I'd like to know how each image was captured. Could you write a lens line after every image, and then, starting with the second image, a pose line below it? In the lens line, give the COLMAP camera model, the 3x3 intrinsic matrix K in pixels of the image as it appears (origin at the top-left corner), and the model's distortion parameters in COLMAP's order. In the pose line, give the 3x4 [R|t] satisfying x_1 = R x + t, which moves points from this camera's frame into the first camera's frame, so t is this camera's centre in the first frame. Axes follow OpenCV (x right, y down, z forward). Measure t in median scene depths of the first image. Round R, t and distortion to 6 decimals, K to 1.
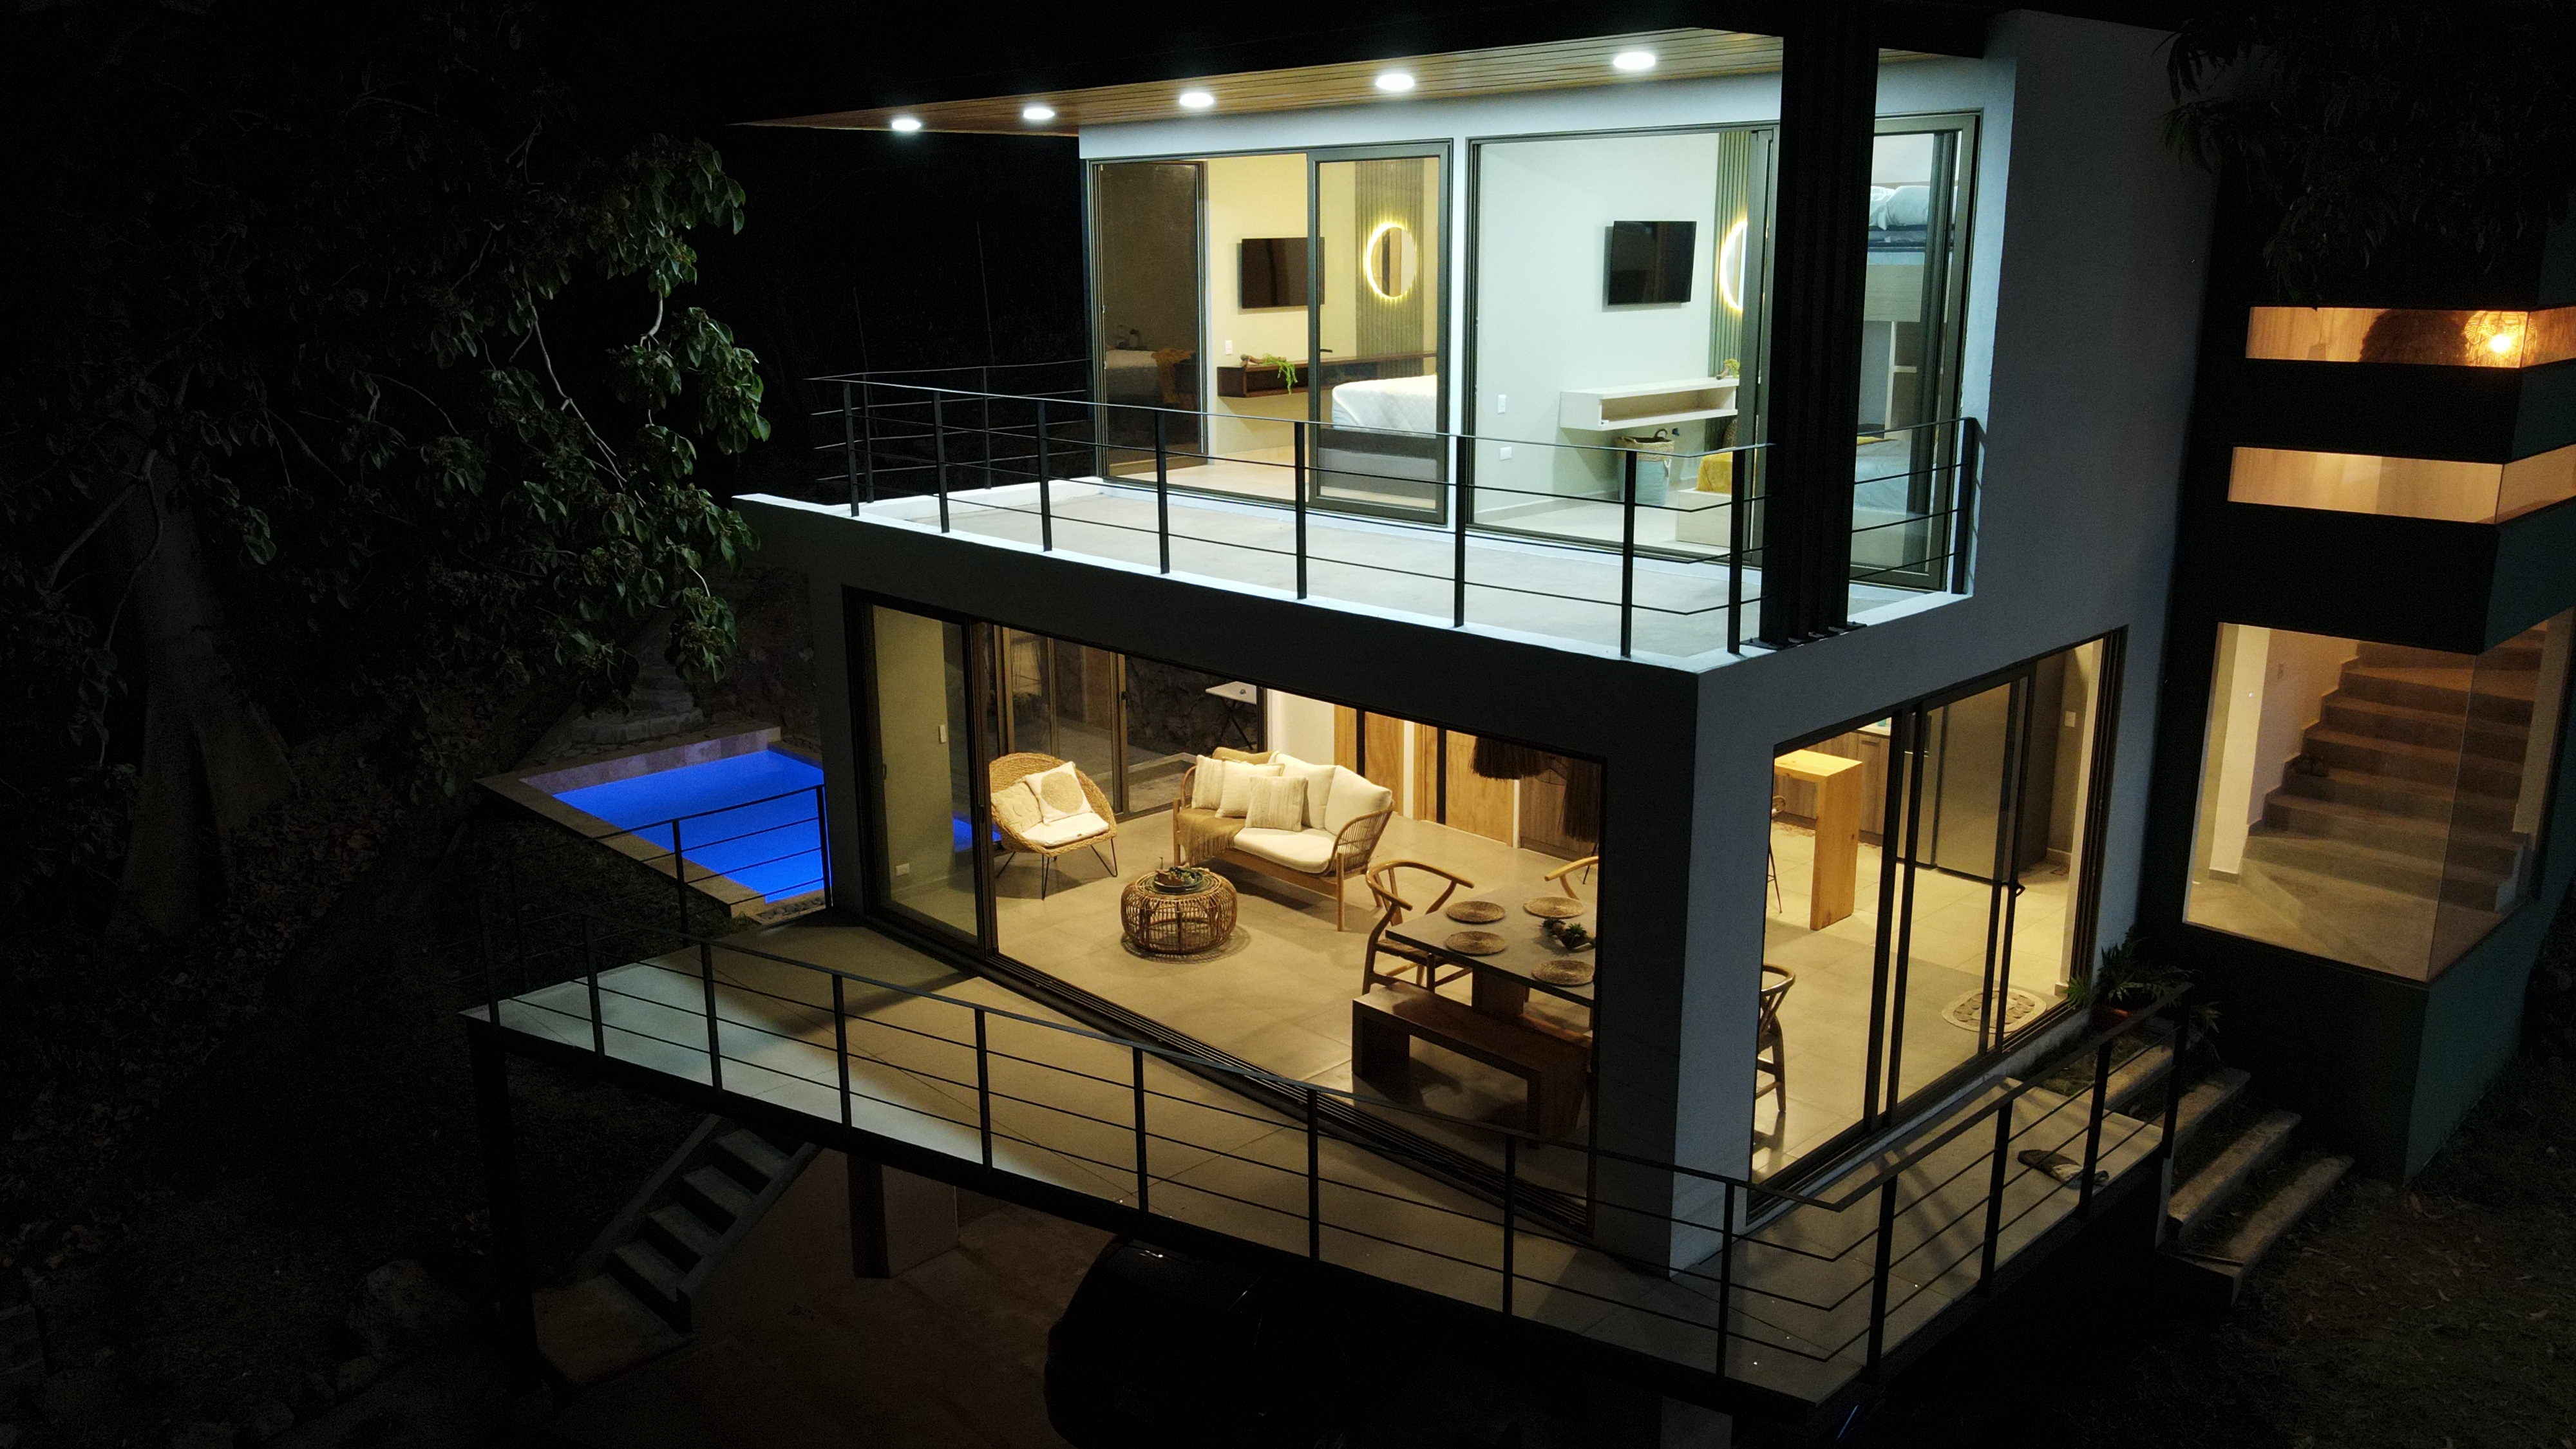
lens RADIAL K [[1898.4, 0, 1275.0], [0, 1898.4, 719.0], [0, 0, 1]] dist [-0.044633, 0.019915]
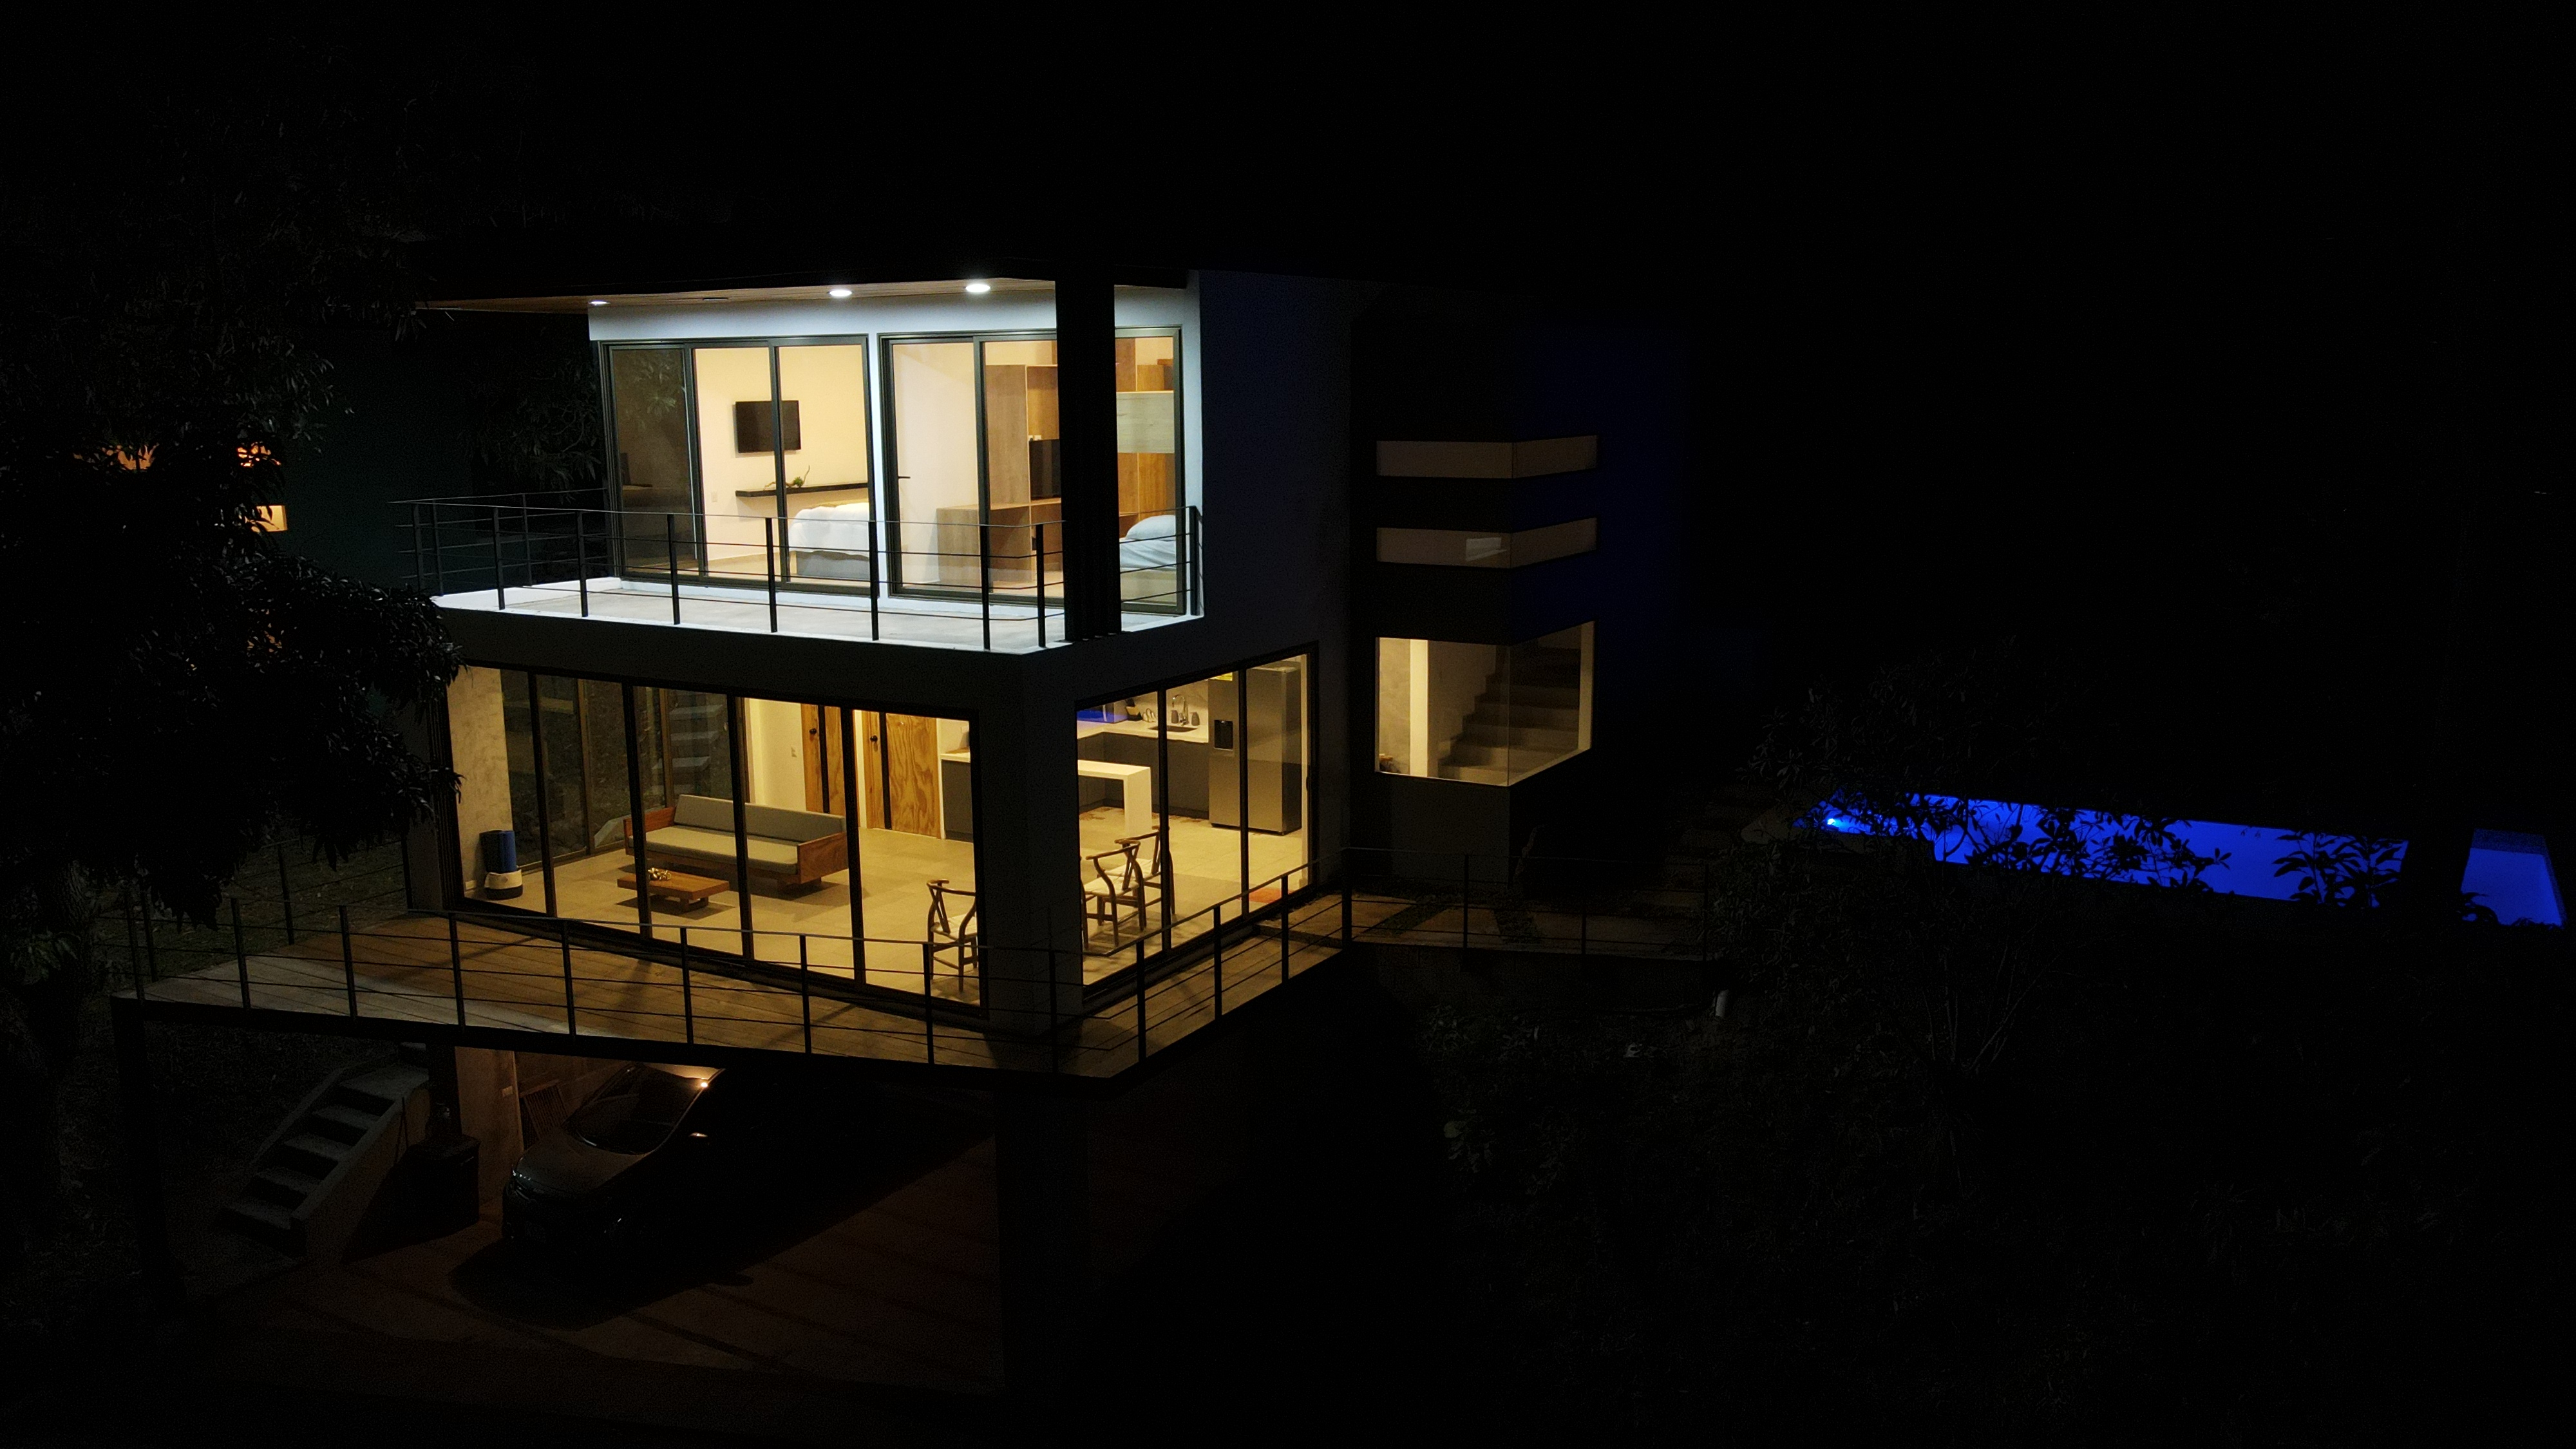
lens RADIAL K [[1898.4, 0, 1289.3], [0, 1898.4, 738.4], [0, 0, 1]] dist [-0.044633, 0.019915]
pose [[0.959635, -0.049552, 0.276850, -0.013714], [0.070168, 0.995411, -0.065059, 0.140266], [-0.272356, 0.081859, 0.958708, -0.533116]]
